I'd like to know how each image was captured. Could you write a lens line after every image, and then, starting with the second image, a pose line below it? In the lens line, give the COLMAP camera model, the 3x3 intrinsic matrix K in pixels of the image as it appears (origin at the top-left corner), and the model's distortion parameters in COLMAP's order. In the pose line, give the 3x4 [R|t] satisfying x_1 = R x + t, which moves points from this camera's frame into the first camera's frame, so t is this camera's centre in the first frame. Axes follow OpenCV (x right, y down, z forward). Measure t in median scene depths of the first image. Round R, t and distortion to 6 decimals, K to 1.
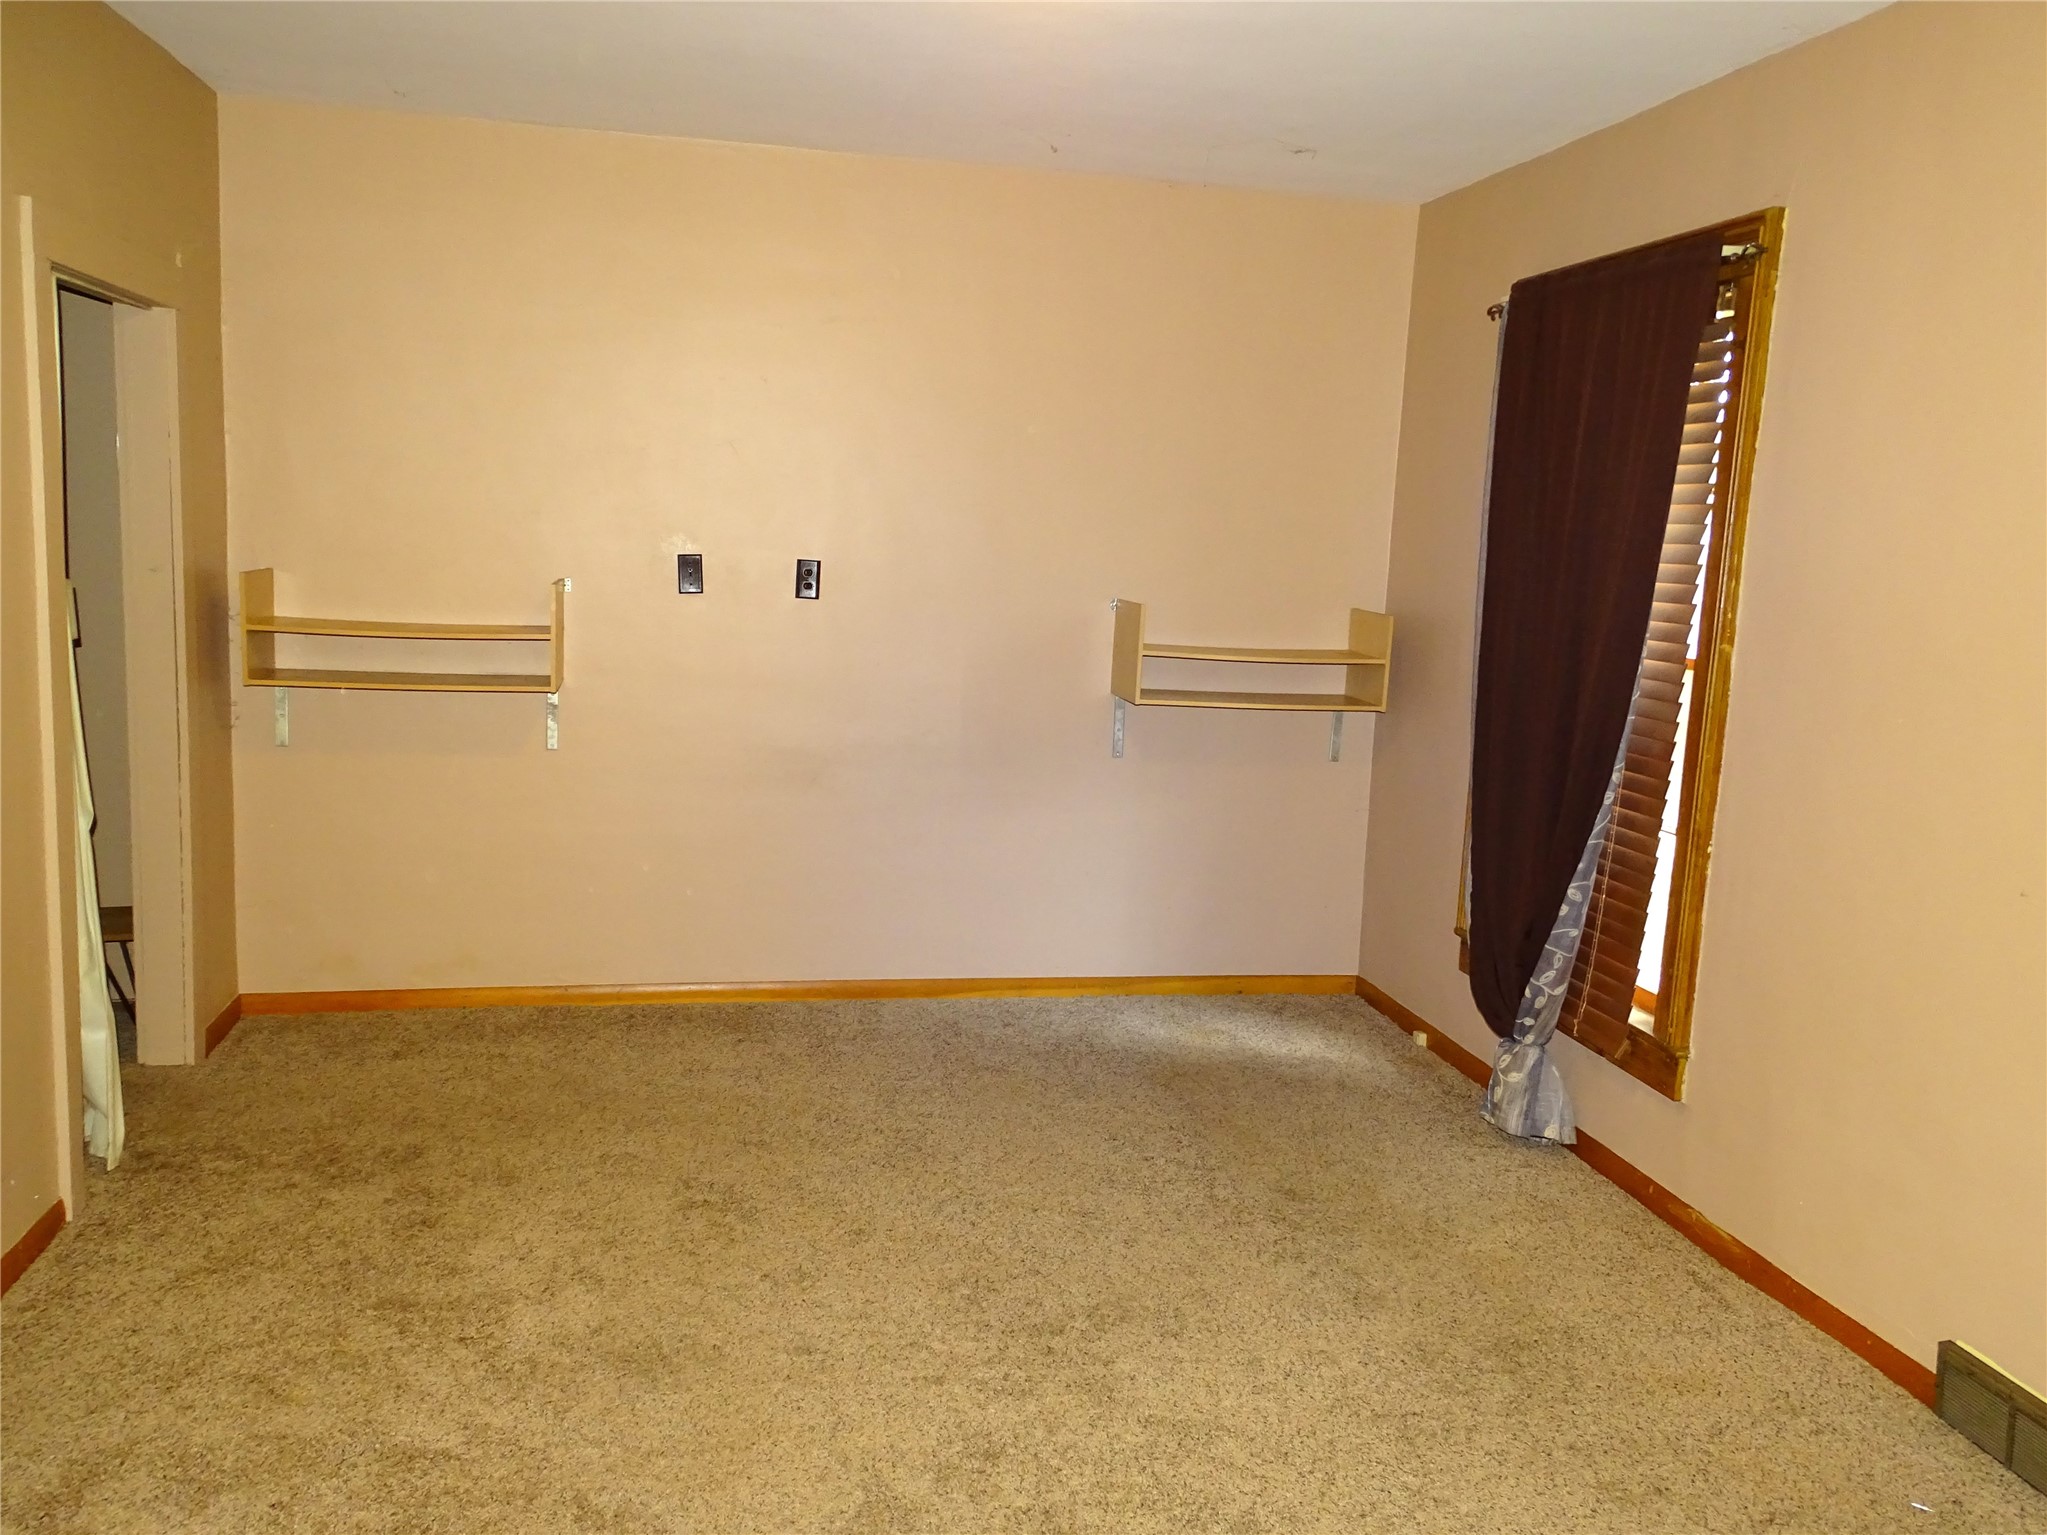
lens RADIAL K [[1561.0, 0, 1025.0], [0, 1561.0, 757.4], [0, 0, 1]] dist [0.002764, 0.001908]
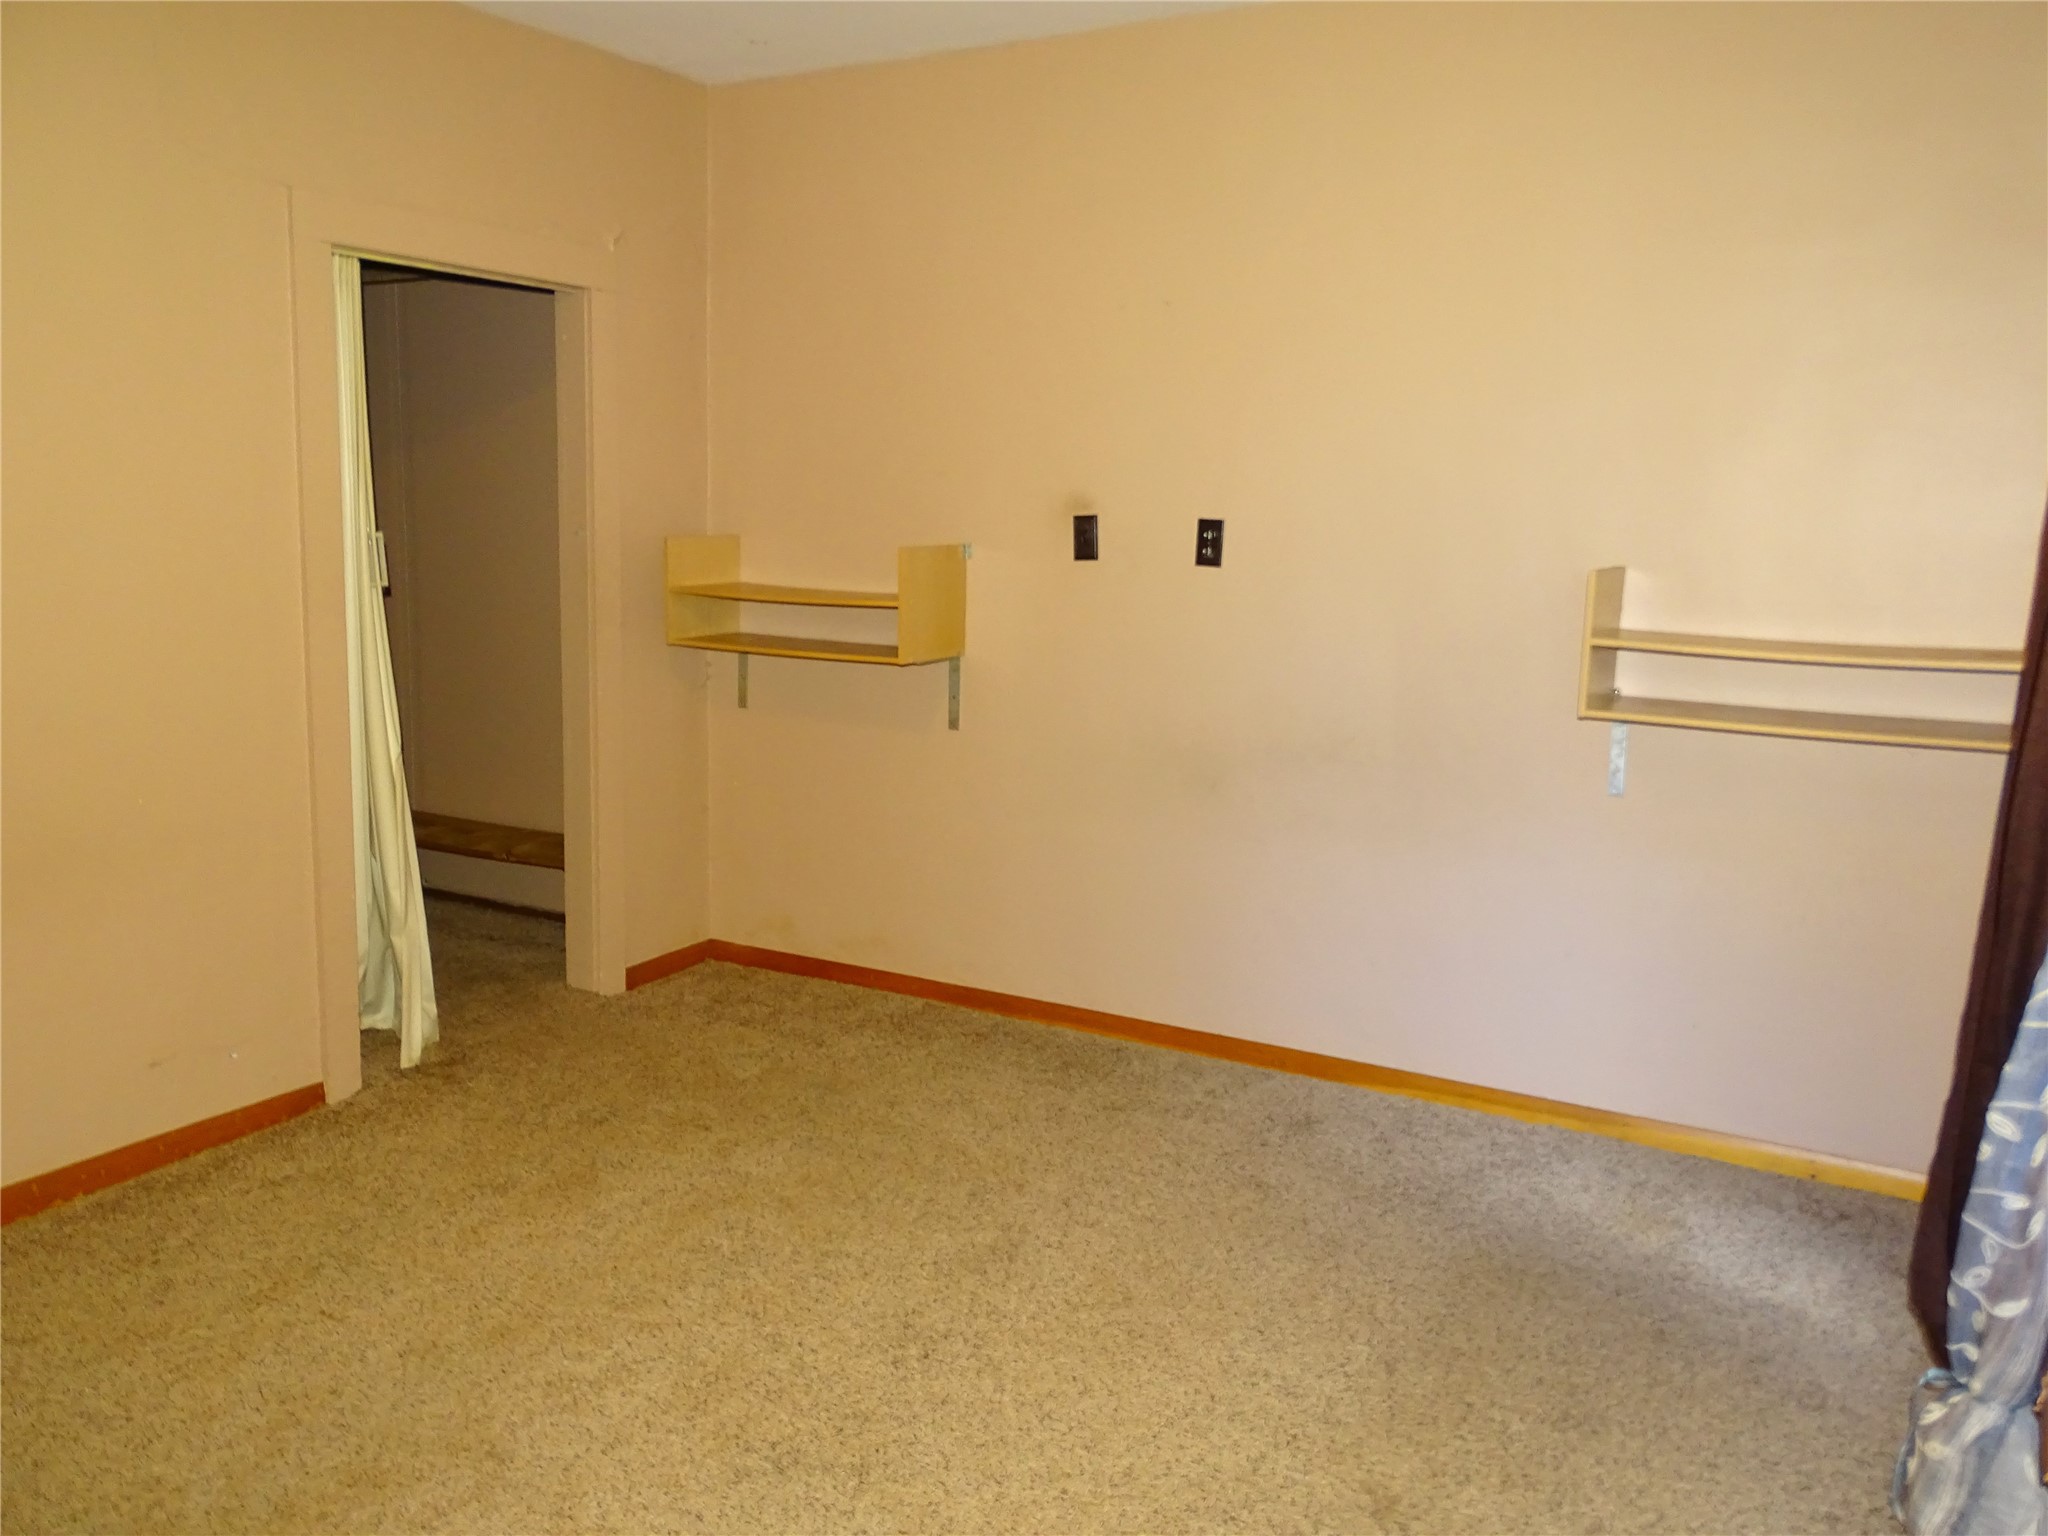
lens RADIAL K [[1554.9, 0, 1012.0], [0, 1554.9, 766.7], [0, 0, 1]] dist [-0.005944, -0.001217]
pose [[0.752667, 0.077060, -0.653876, 0.354388], [-0.080473, 0.996448, 0.024801, -0.009755], [0.653464, 0.033953, 0.756195, 0.350424]]
